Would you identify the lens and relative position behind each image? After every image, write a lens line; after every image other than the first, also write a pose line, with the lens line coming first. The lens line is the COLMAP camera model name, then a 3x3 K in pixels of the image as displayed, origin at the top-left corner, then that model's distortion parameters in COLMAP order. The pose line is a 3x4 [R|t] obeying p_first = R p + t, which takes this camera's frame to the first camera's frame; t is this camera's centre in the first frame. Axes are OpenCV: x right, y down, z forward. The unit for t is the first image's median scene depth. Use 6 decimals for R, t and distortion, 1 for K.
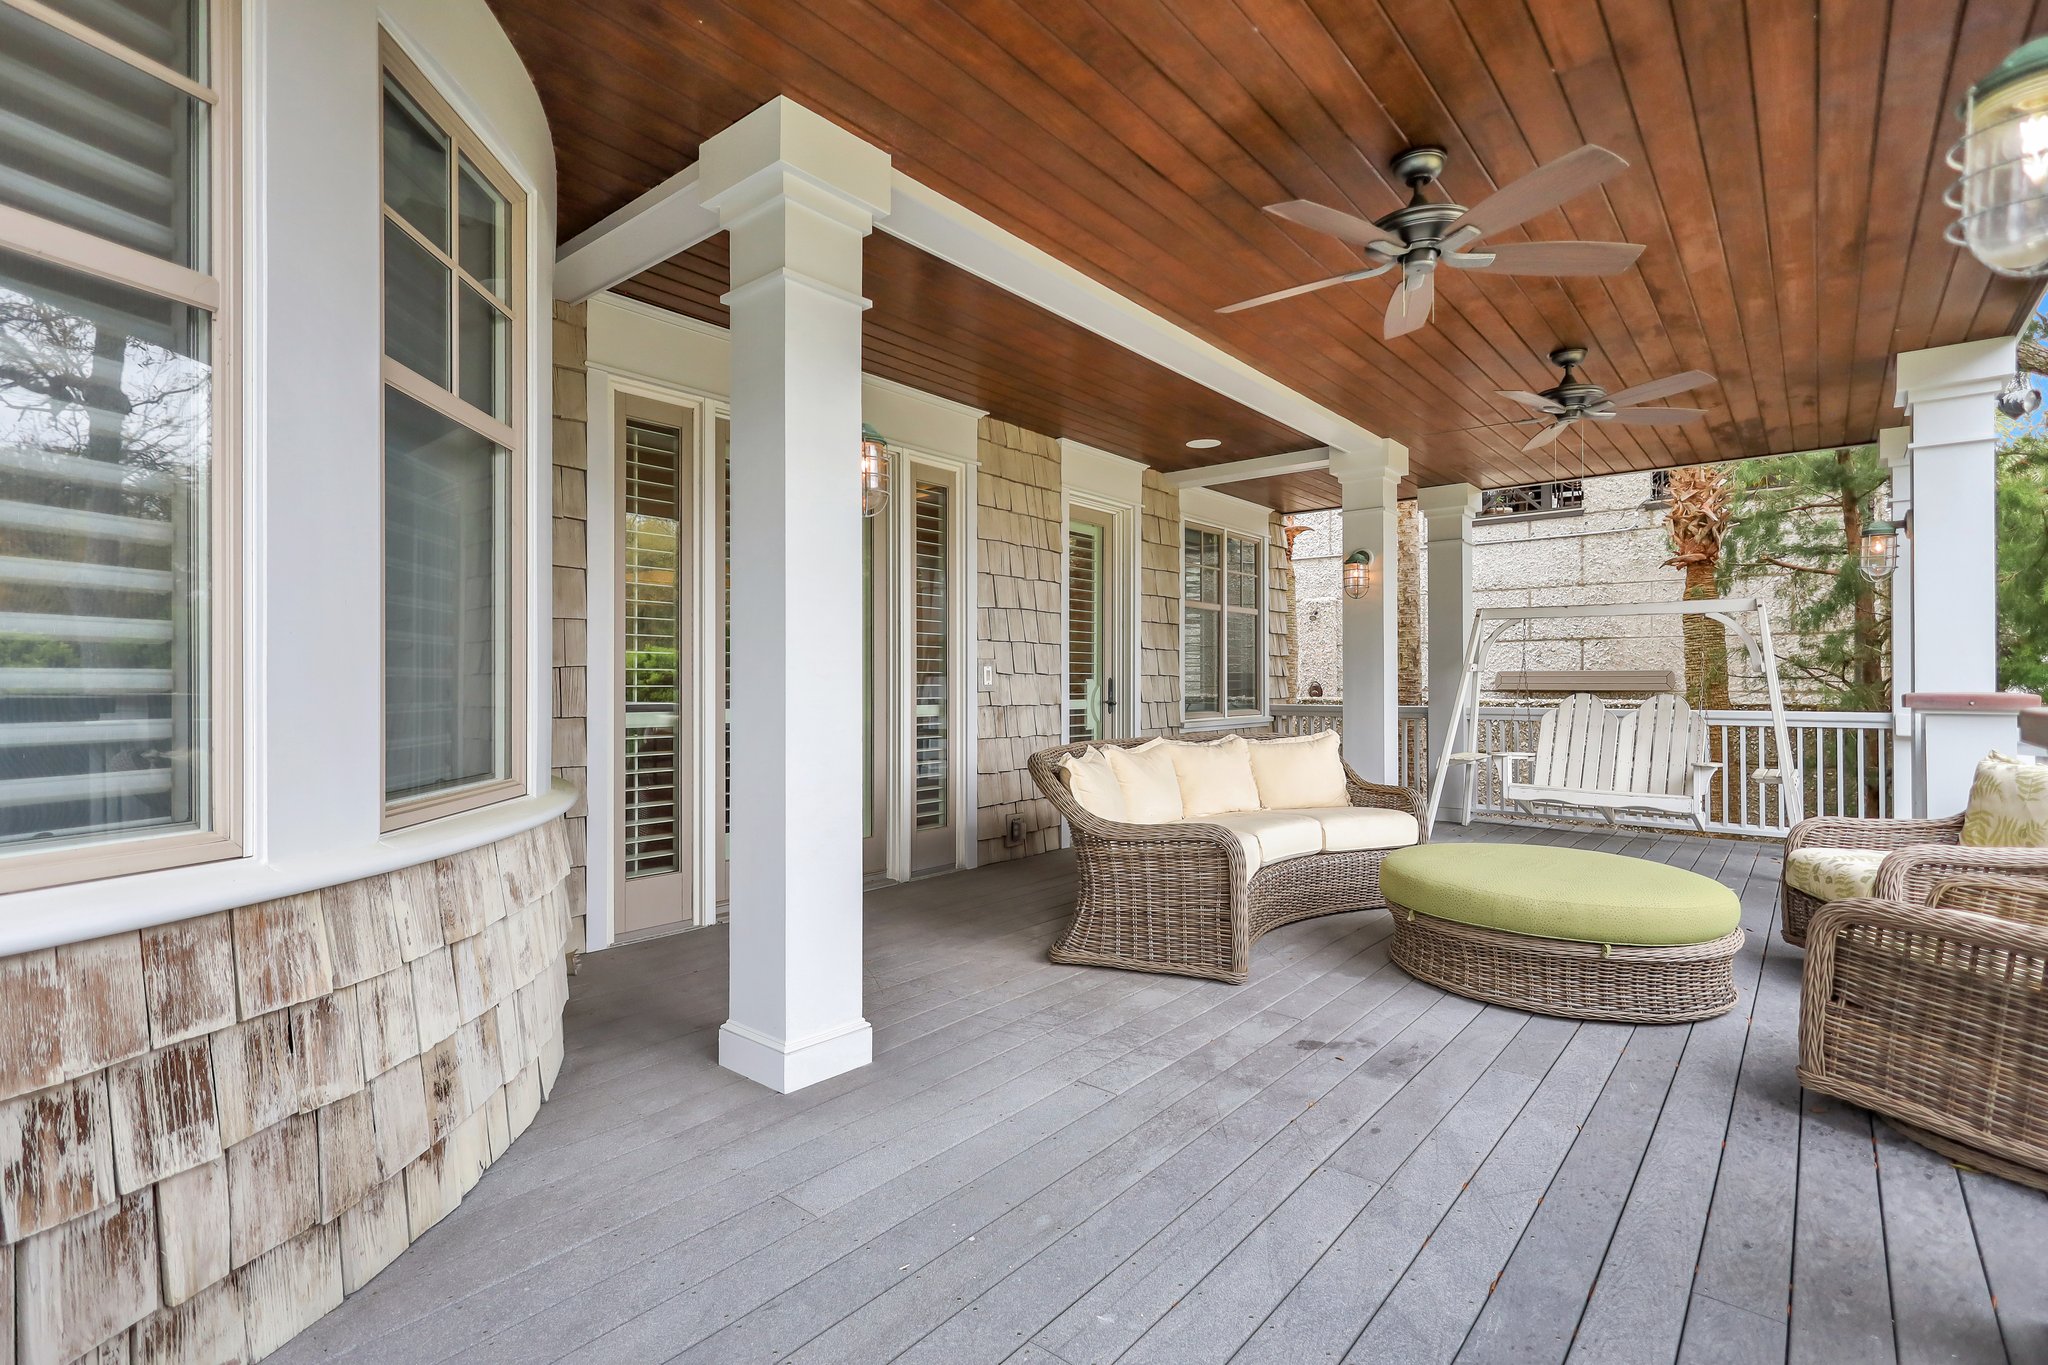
lens RADIAL K [[956.8, 0, 1030.9], [0, 956.8, 678.7], [0, 0, 1]] dist [0.000562, 0.001462]
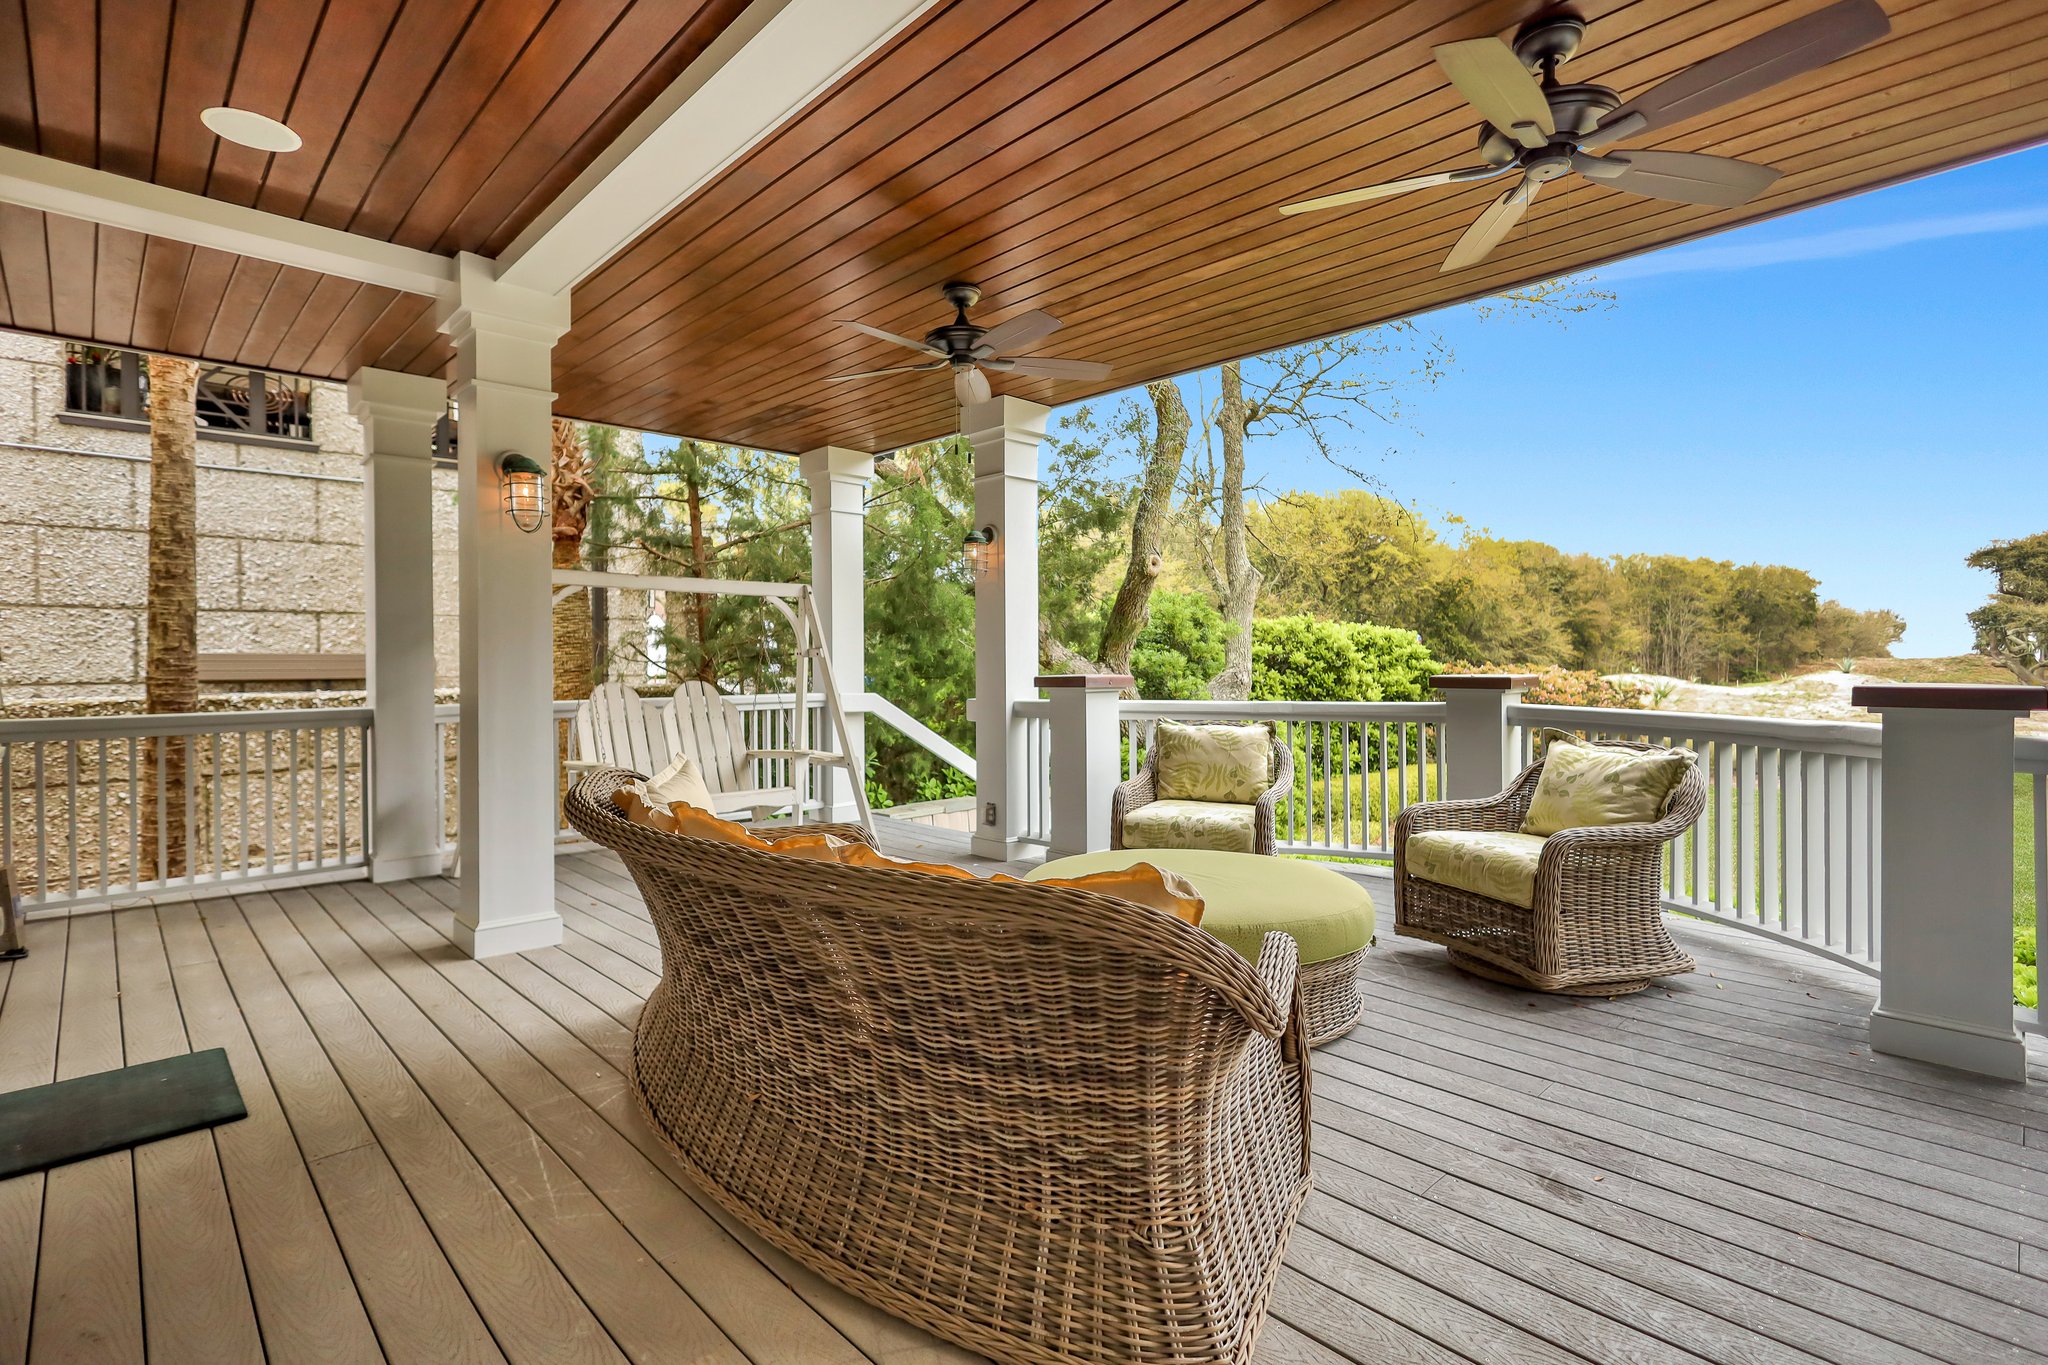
lens RADIAL K [[956.8, 0, 1029.4], [0, 956.8, 668.9], [0, 0, 1]] dist [0.000562, 0.001462]
pose [[0.131765, -0.011214, 0.991218, -0.117476], [0.003037, 0.999936, 0.010909, -0.002742], [-0.991276, 0.001572, 0.131790, 0.330473]]
